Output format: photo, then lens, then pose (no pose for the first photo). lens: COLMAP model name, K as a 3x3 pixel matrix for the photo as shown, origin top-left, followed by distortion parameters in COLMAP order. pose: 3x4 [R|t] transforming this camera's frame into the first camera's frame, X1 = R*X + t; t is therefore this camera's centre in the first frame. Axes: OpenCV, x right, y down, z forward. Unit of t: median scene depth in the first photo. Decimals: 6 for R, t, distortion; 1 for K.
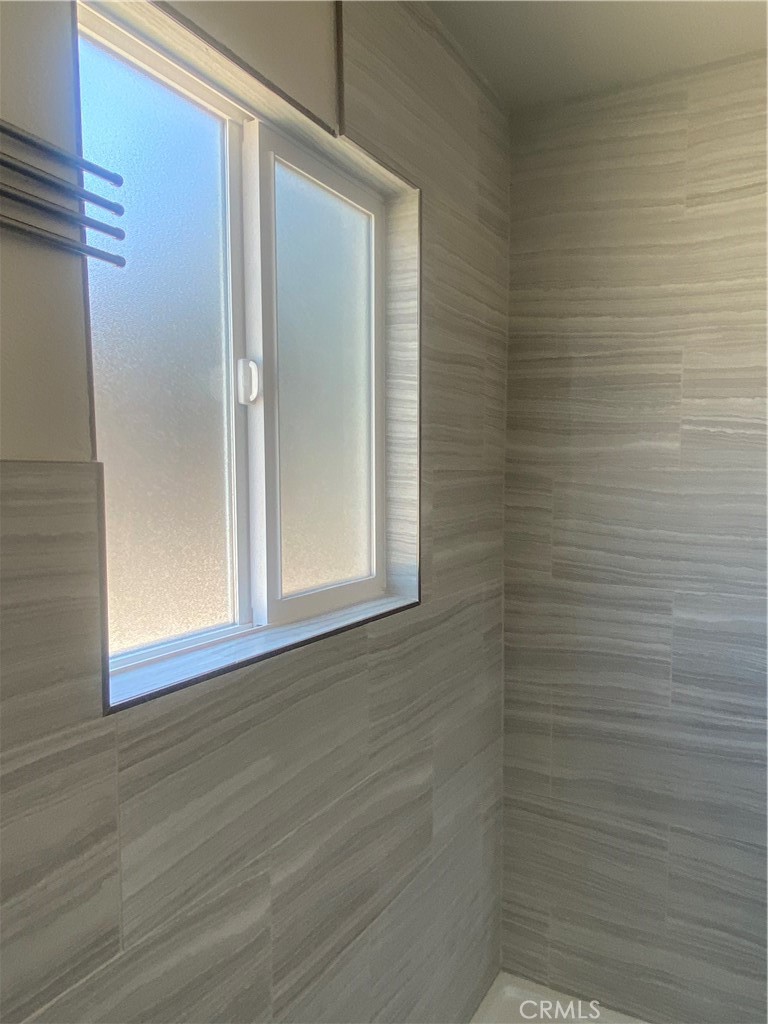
lens RADIAL K [[736.7, 0, 382.4], [0, 736.7, 518.6], [0, 0, 1]] dist [0.029251, -0.035516]
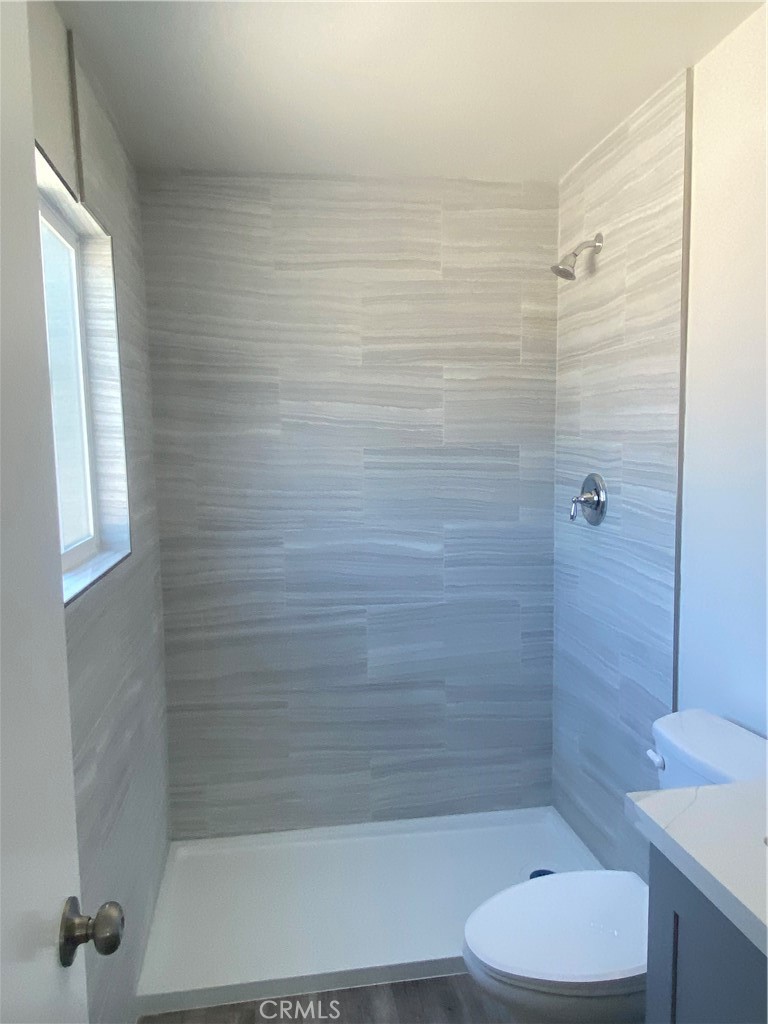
lens RADIAL K [[736.7, 0, 387.4], [0, 736.7, 515.2], [0, 0, 1]] dist [0.029251, -0.035516]
pose [[0.769694, -0.074165, 0.634090, -0.377173], [0.062214, 0.997215, 0.041119, 0.019958], [-0.635374, 0.007800, 0.772165, -0.268309]]
